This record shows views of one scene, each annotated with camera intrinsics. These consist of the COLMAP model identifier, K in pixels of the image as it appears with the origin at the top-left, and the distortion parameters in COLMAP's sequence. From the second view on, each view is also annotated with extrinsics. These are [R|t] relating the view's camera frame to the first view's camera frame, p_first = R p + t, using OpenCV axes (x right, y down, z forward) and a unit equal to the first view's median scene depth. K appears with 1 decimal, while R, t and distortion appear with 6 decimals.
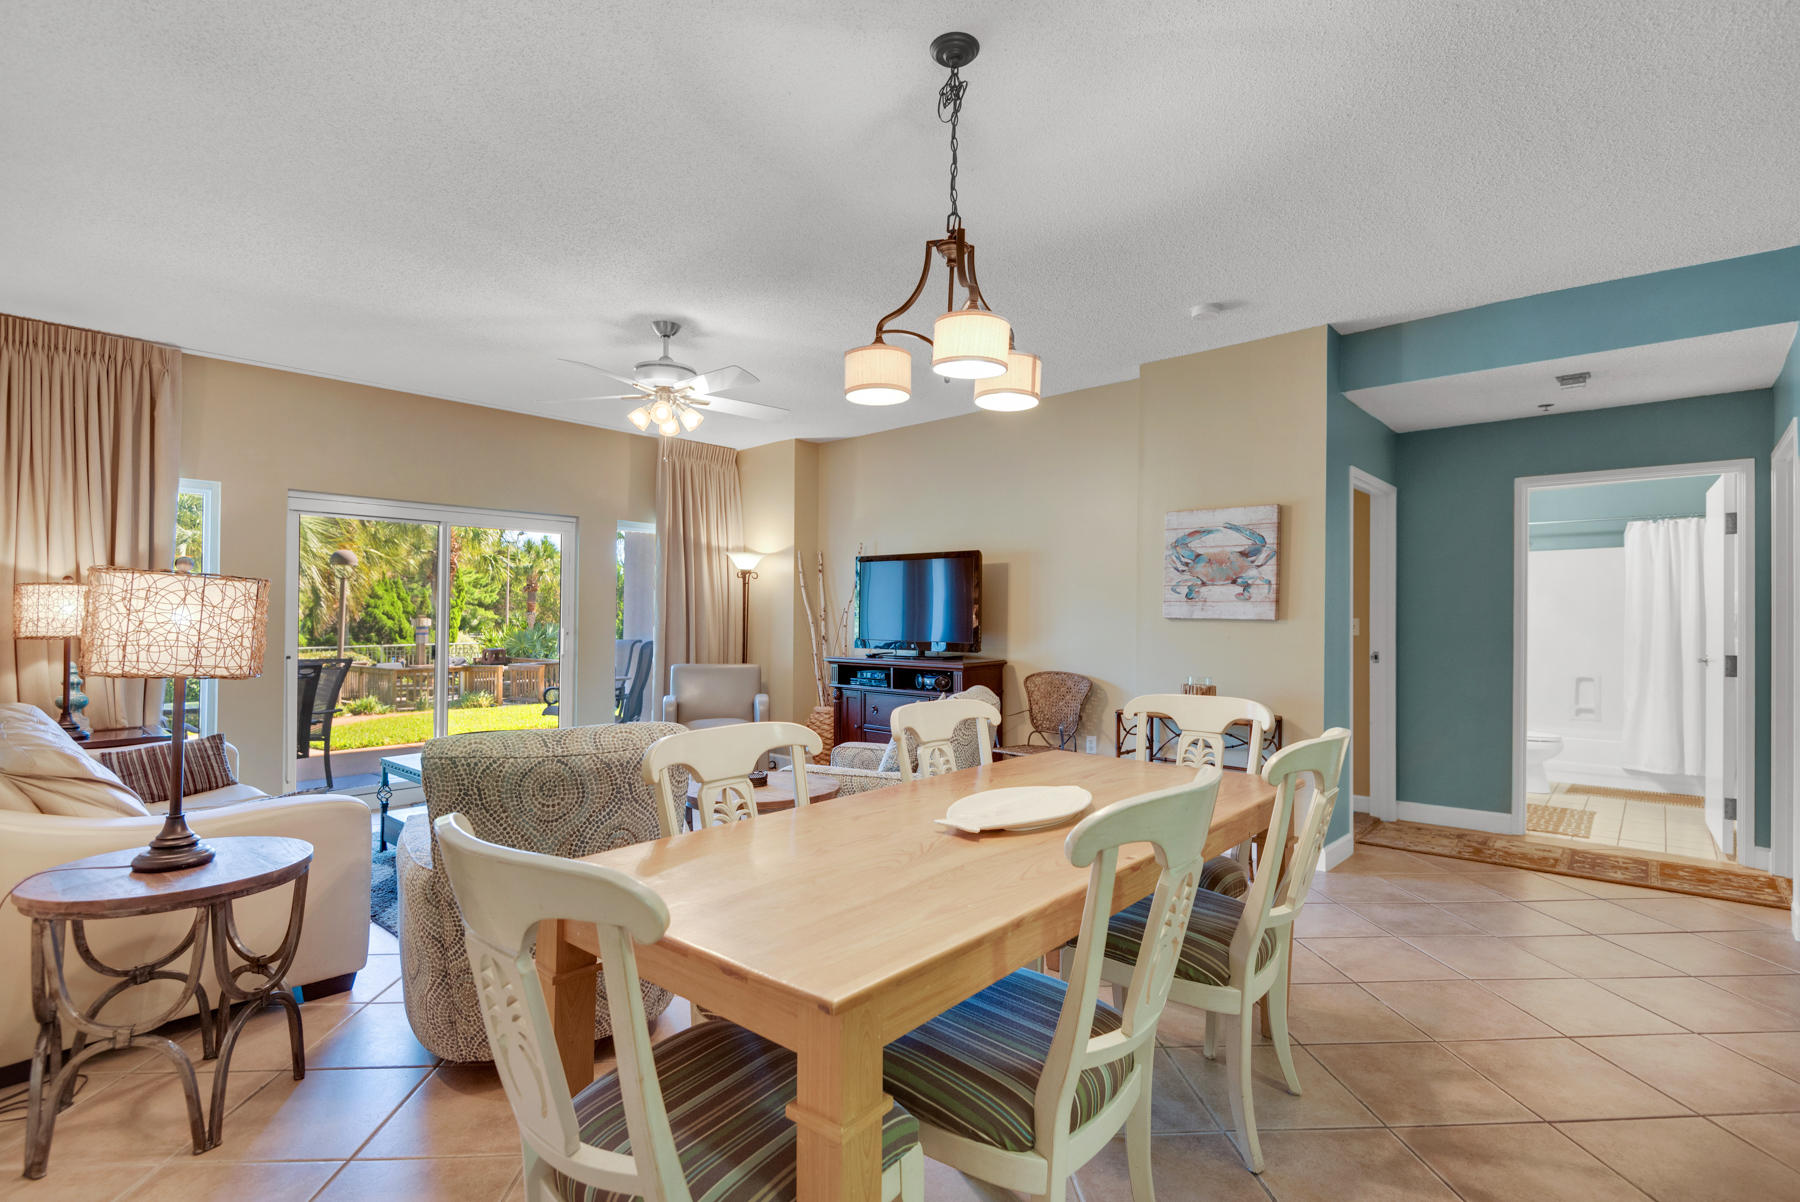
lens RADIAL K [[861.8, 0, 900.0], [0, 861.8, 601.0], [0, 0, 1]] dist [0.018134, 0.000059]
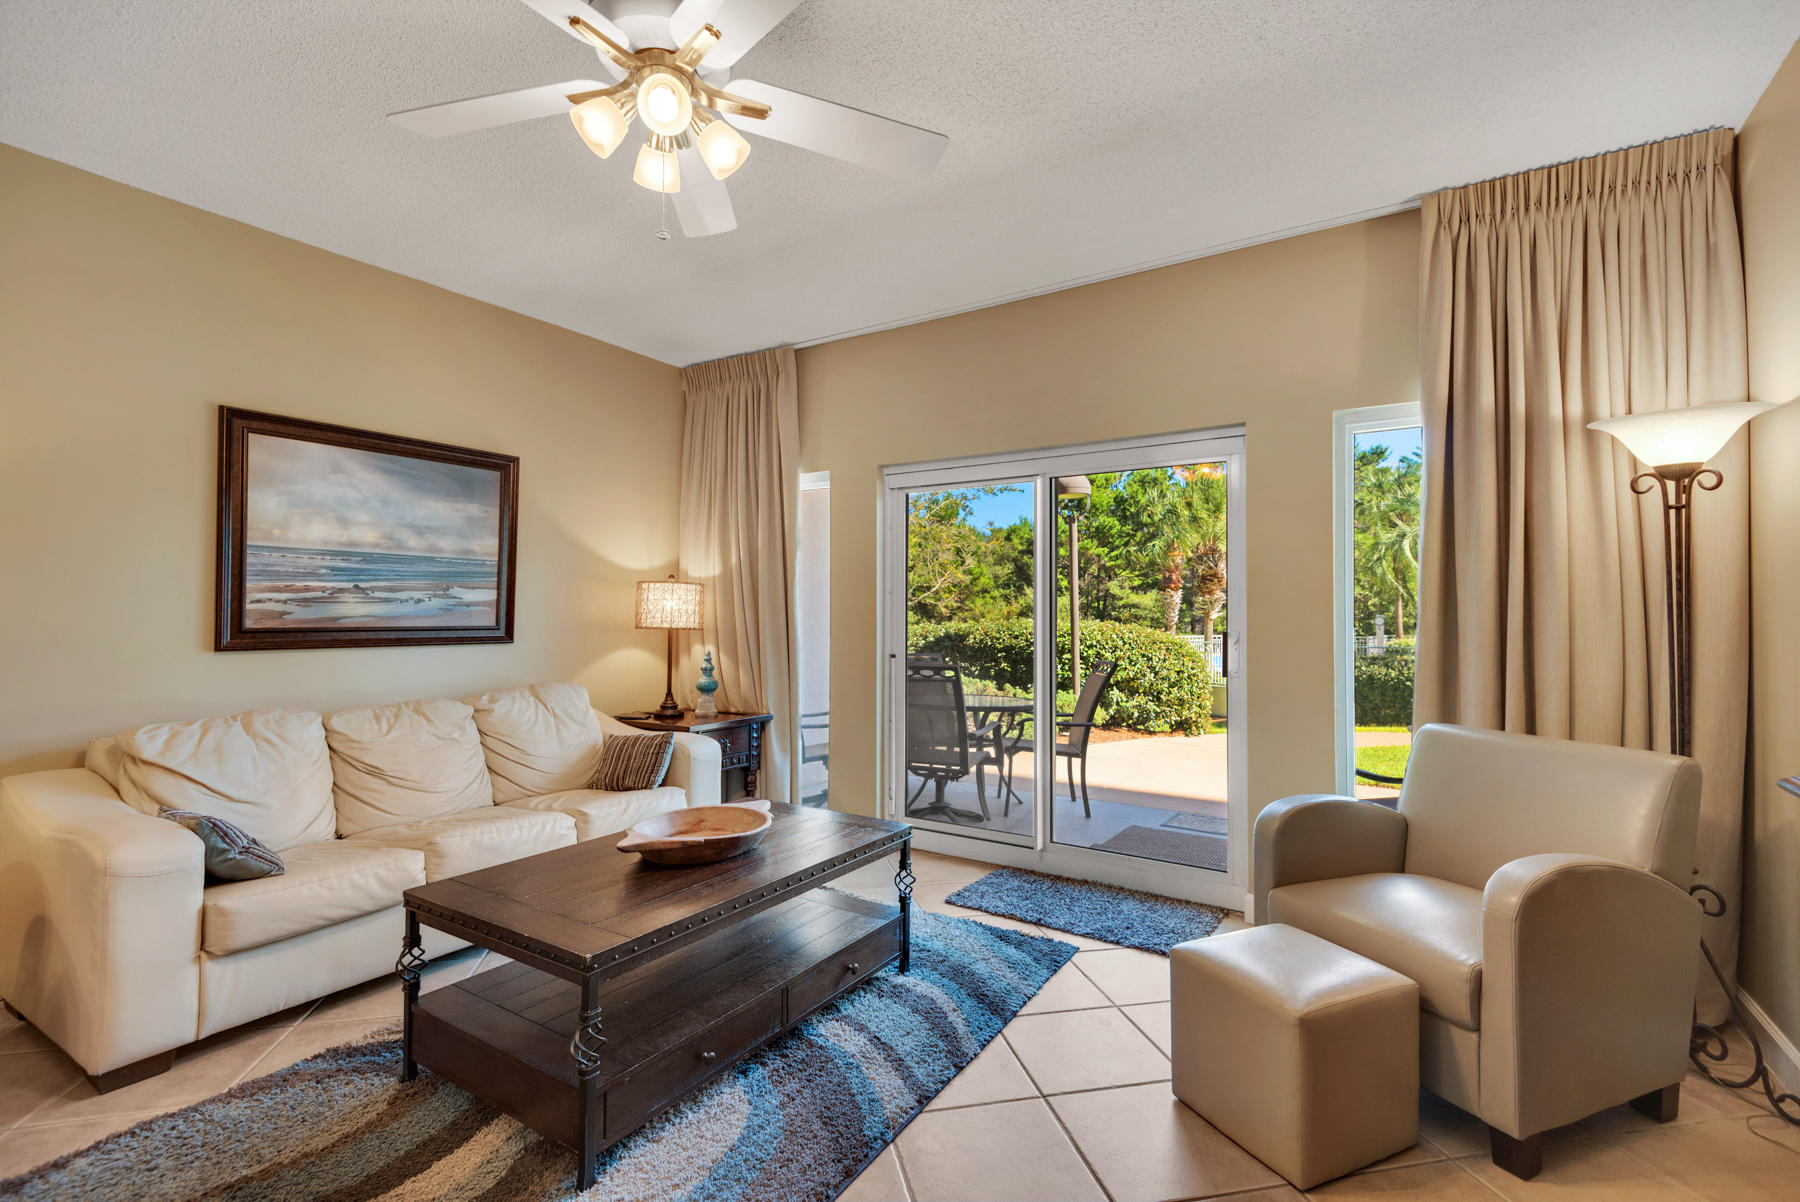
lens RADIAL K [[822.6, 0, 896.6], [0, 822.6, 597.2], [0, 0, 1]] dist [0.047800, -0.027931]
pose [[0.167441, -0.019964, -0.985680, 0.103909], [0.016521, 0.999711, -0.017442, 0.016249], [0.985744, -0.013364, 0.167722, 0.738191]]
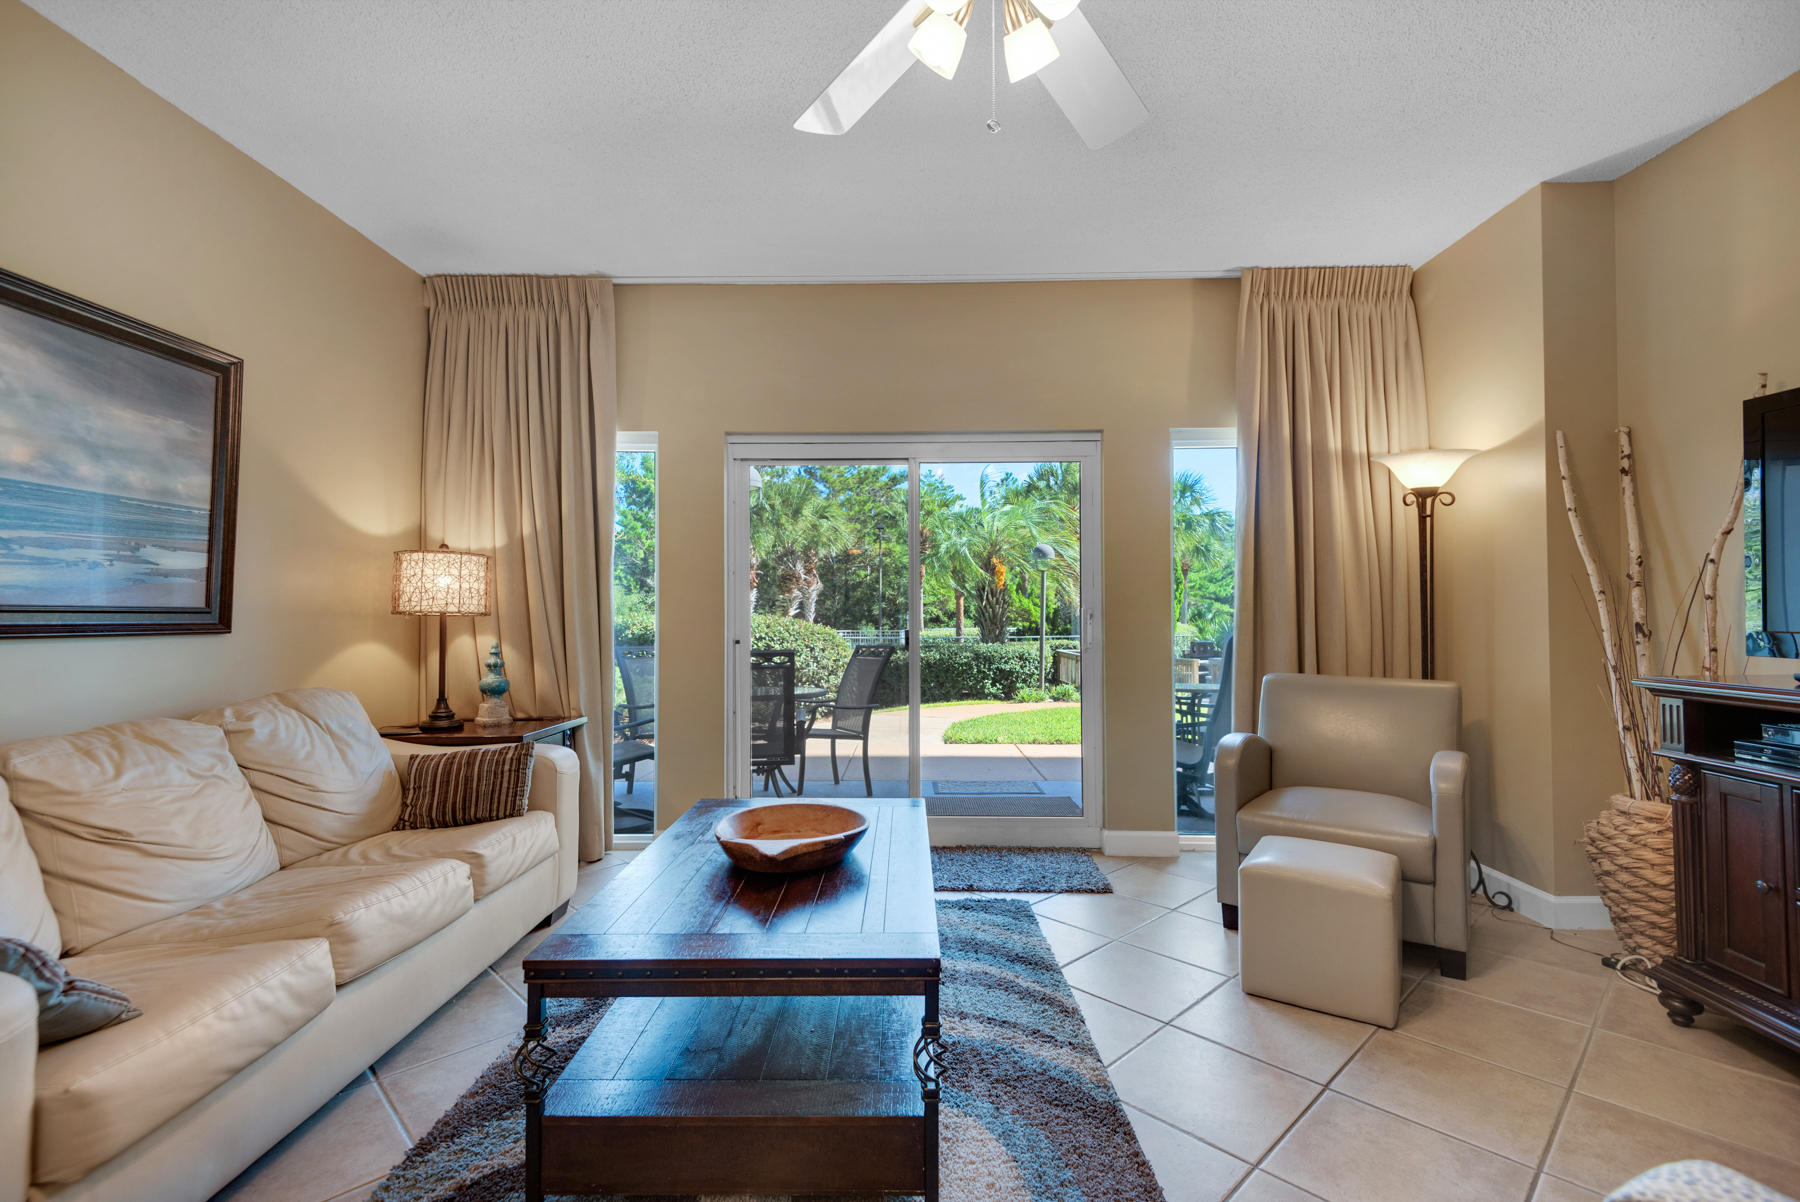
lens RADIAL K [[818.0, 0, 900.0], [0, 818.0, 601.0], [0, 0, 1]] dist [0.026615, -0.012578]
pose [[0.663990, -0.015052, -0.747590, -0.029512], [0.018527, 0.999822, -0.003676, 0.027065], [0.747511, -0.011410, 0.664151, 0.520056]]
